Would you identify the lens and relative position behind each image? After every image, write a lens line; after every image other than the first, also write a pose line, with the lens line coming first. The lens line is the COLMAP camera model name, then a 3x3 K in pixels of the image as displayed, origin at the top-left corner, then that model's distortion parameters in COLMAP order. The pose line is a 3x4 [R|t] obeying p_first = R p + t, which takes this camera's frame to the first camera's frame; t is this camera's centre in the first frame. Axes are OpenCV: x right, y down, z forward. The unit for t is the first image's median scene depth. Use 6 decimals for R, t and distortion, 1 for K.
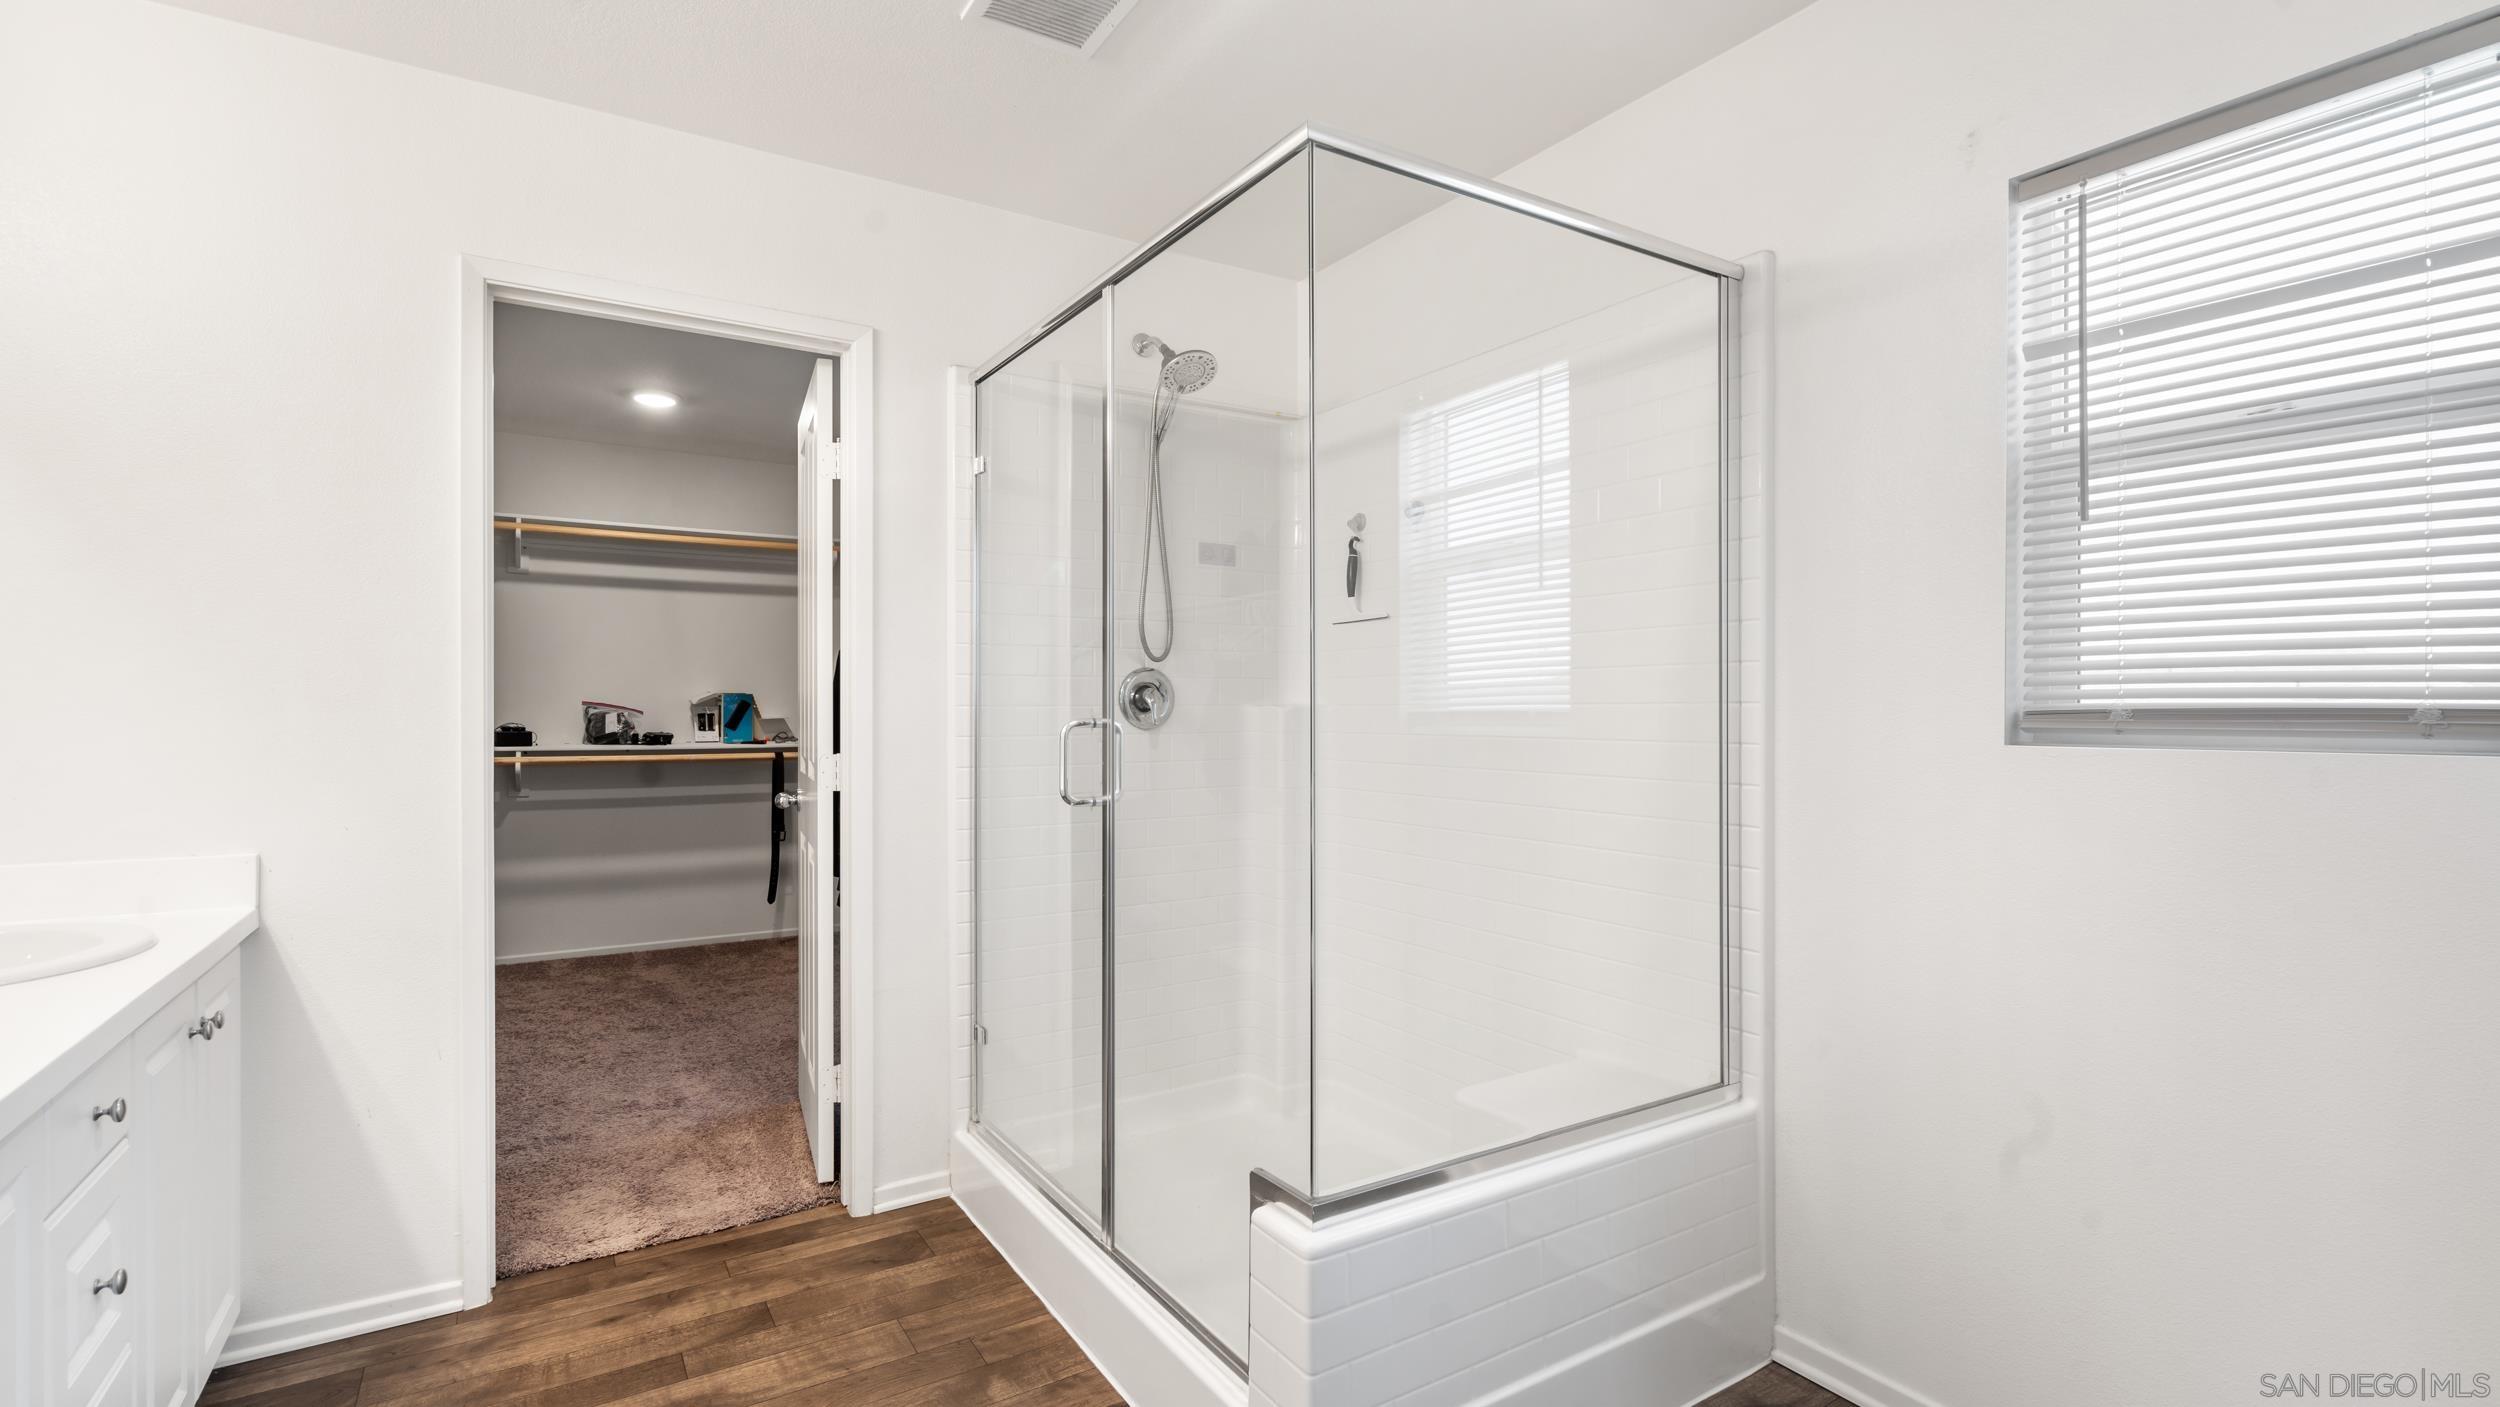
lens RADIAL K [[1122.9, 0, 1250.2], [0, 1122.9, 704.7], [0, 0, 1]] dist [0.016344, 0.001148]
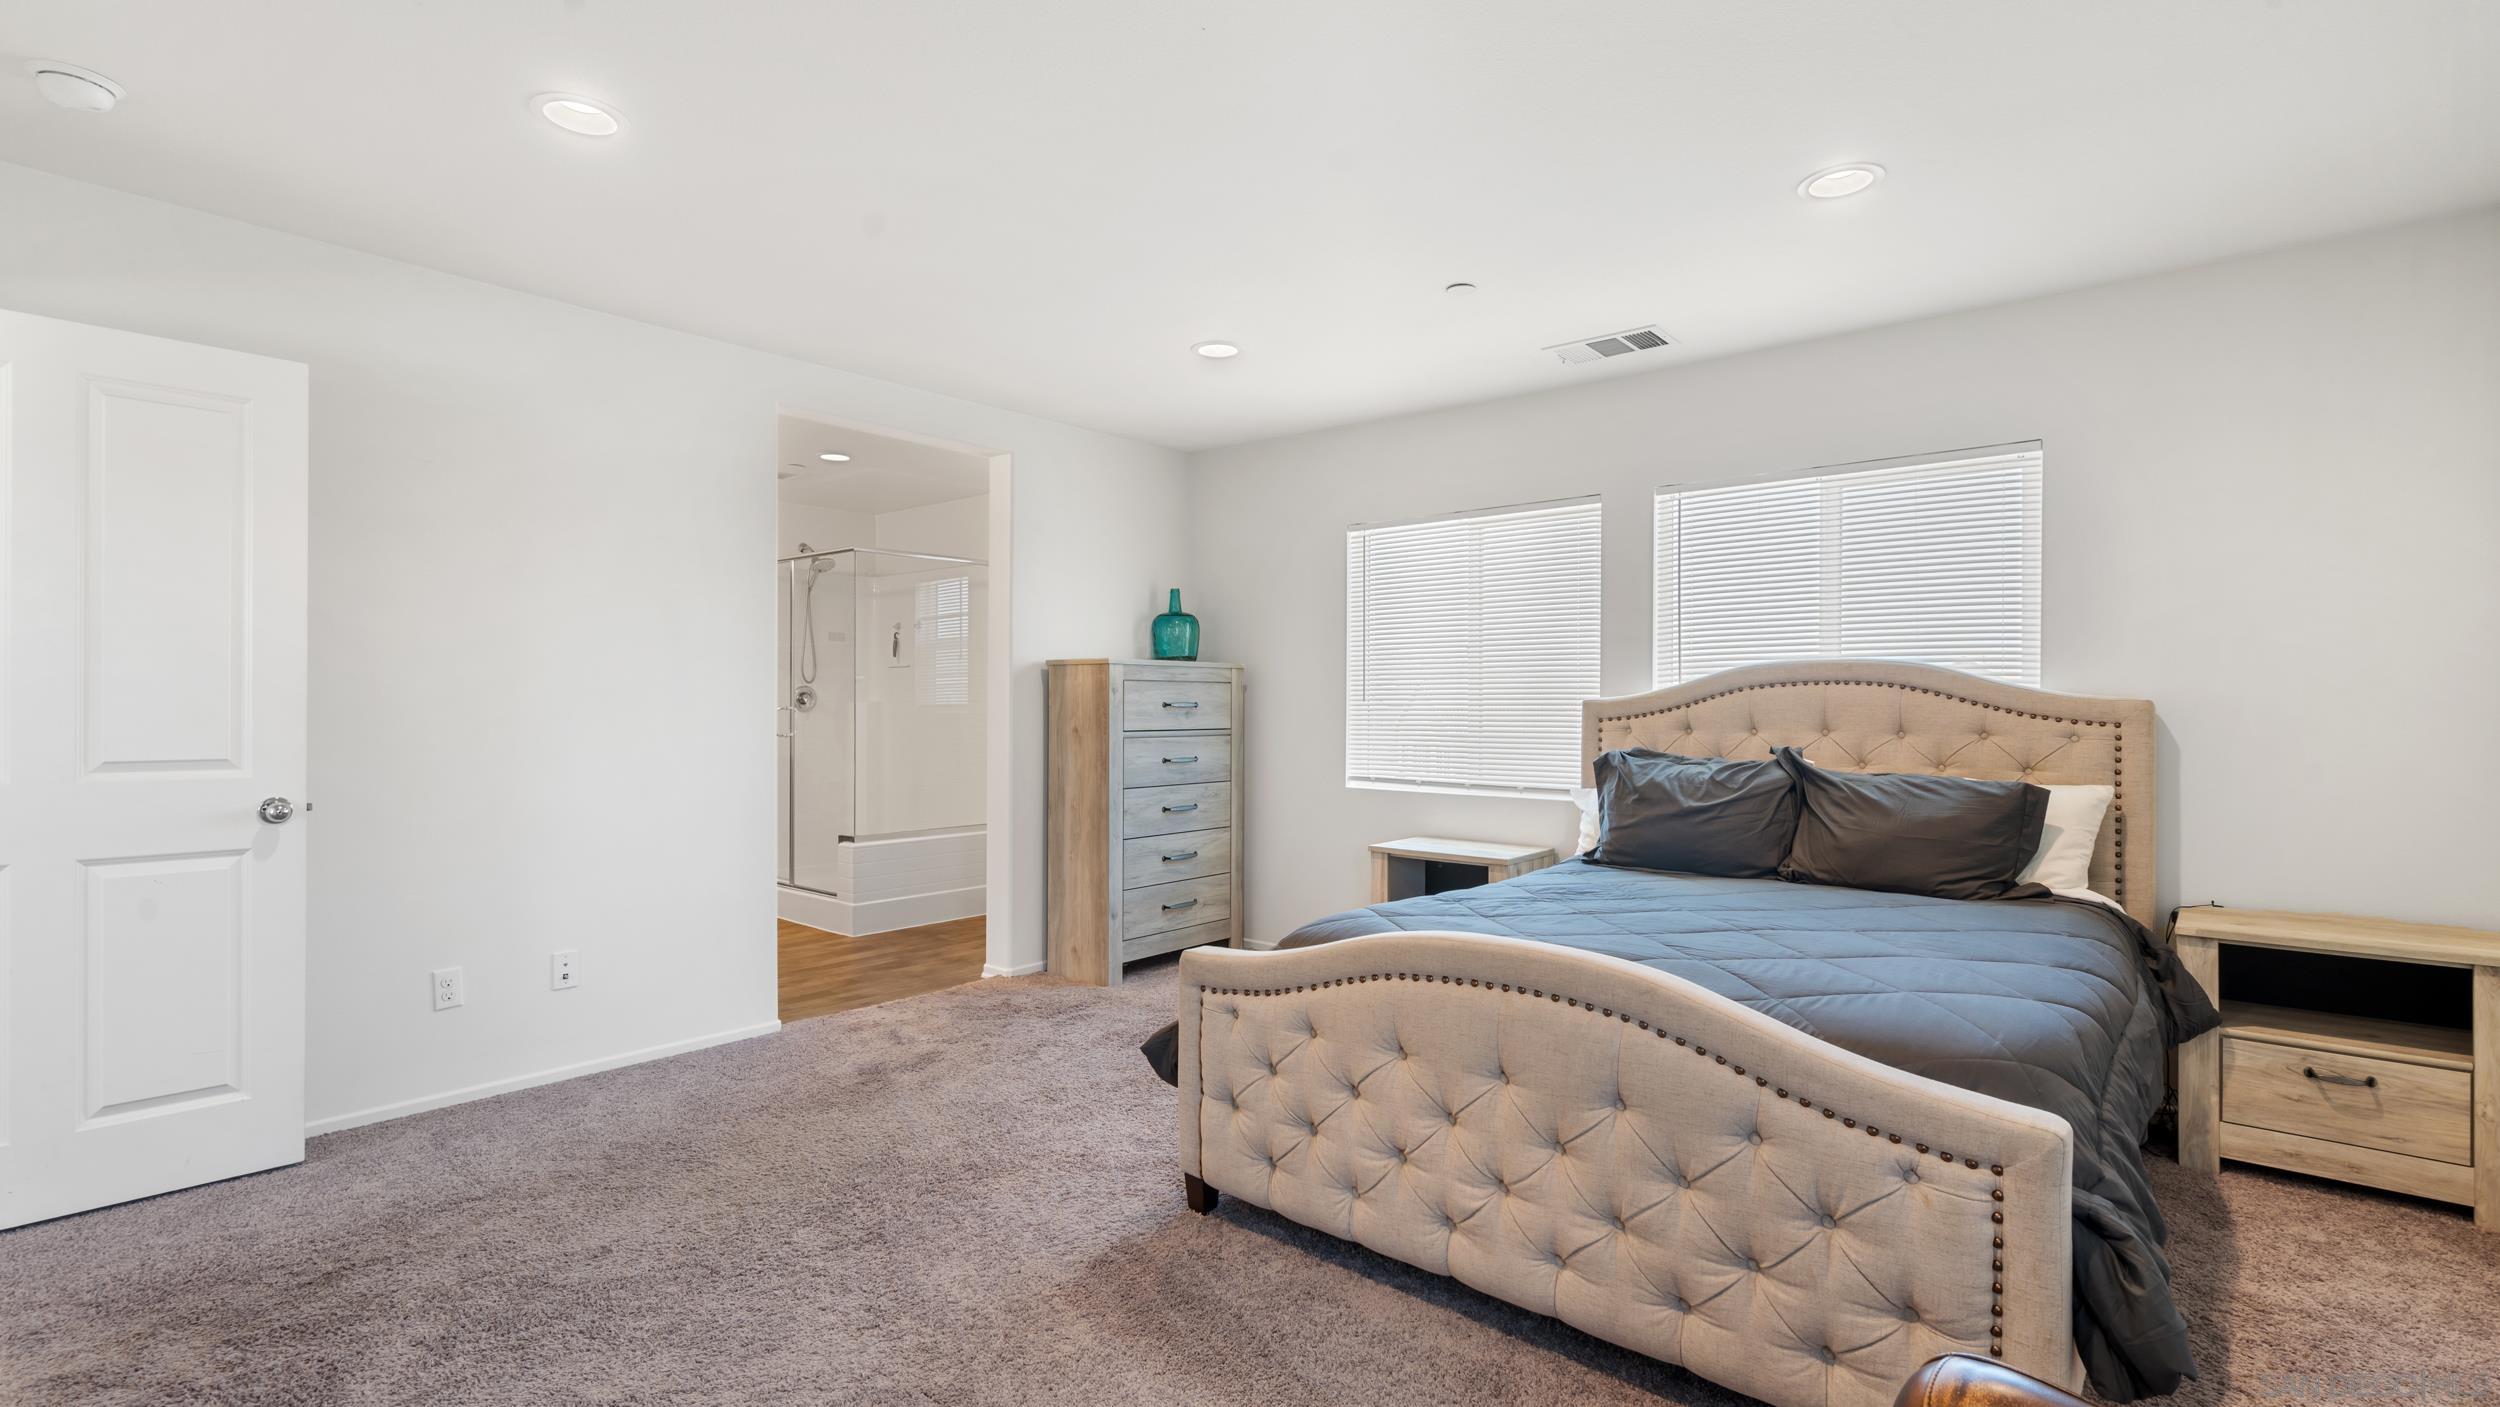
lens RADIAL K [[1122.9, 0, 1240.4], [0, 1122.9, 703.2], [0, 0, 1]] dist [0.016344, 0.001148]
pose [[0.958131, 0.000979, 0.286330, 0.113566], [-0.001219, 0.999999, 0.000662, 0.001168], [-0.286329, -0.000983, 0.958131, -1.596765]]
